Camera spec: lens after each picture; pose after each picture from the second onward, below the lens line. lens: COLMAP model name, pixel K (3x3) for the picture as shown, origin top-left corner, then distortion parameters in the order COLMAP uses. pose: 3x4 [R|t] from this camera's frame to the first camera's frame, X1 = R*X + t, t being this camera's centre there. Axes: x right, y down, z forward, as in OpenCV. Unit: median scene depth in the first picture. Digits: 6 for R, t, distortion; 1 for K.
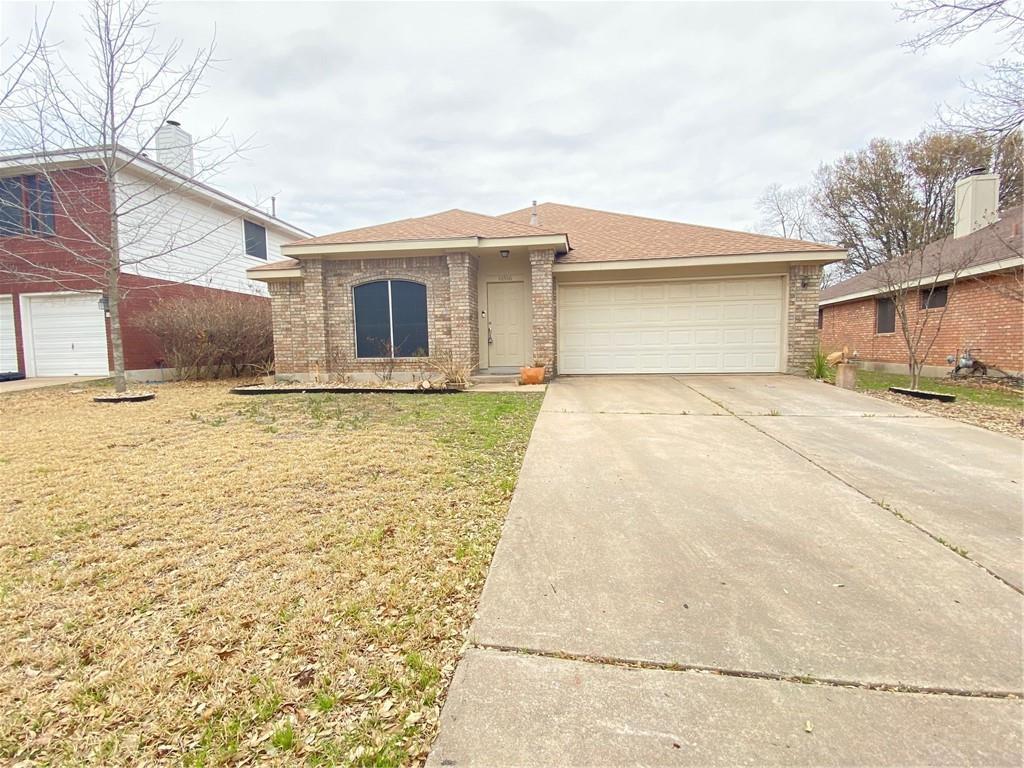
lens RADIAL K [[446.0, 0, 512.0], [0, 446.0, 384.0], [0, 0, 1]] dist [-0.001383, -0.000764]
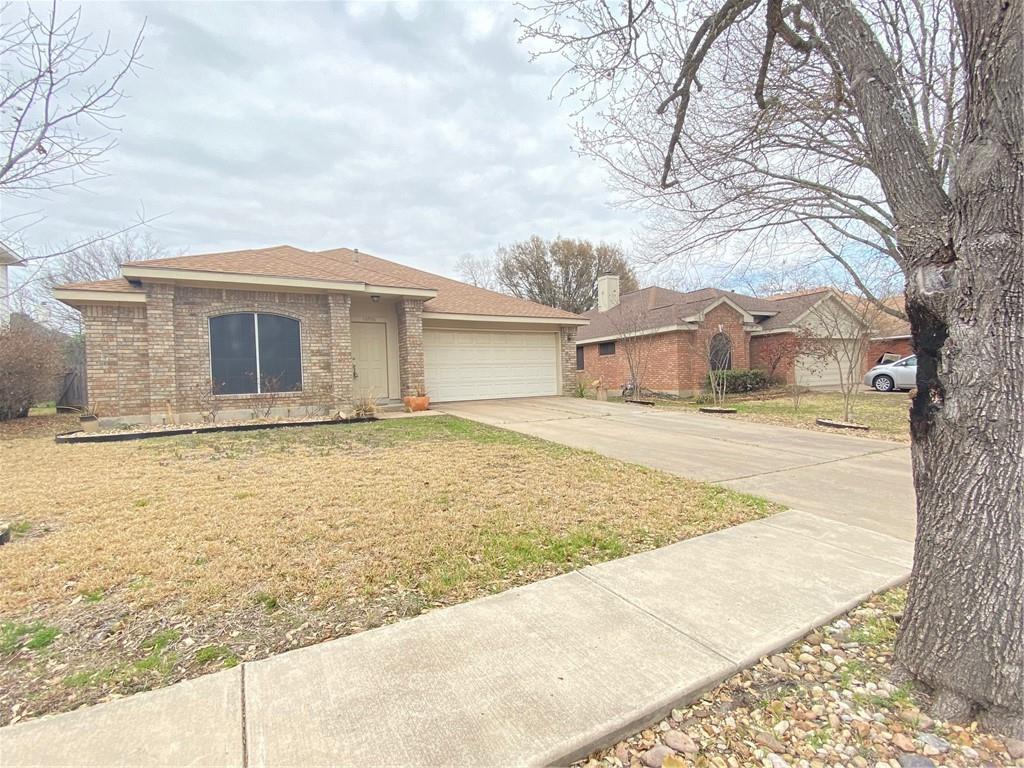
lens RADIAL K [[441.9, 0, 512.0], [0, 441.9, 384.0], [0, 0, 1]] dist [-0.049305, -0.000250]
pose [[0.787766, -0.016317, 0.615759, -0.419163], [0.069718, 0.995587, -0.062811, 0.017031], [-0.612017, 0.092410, 0.785427, -0.062087]]
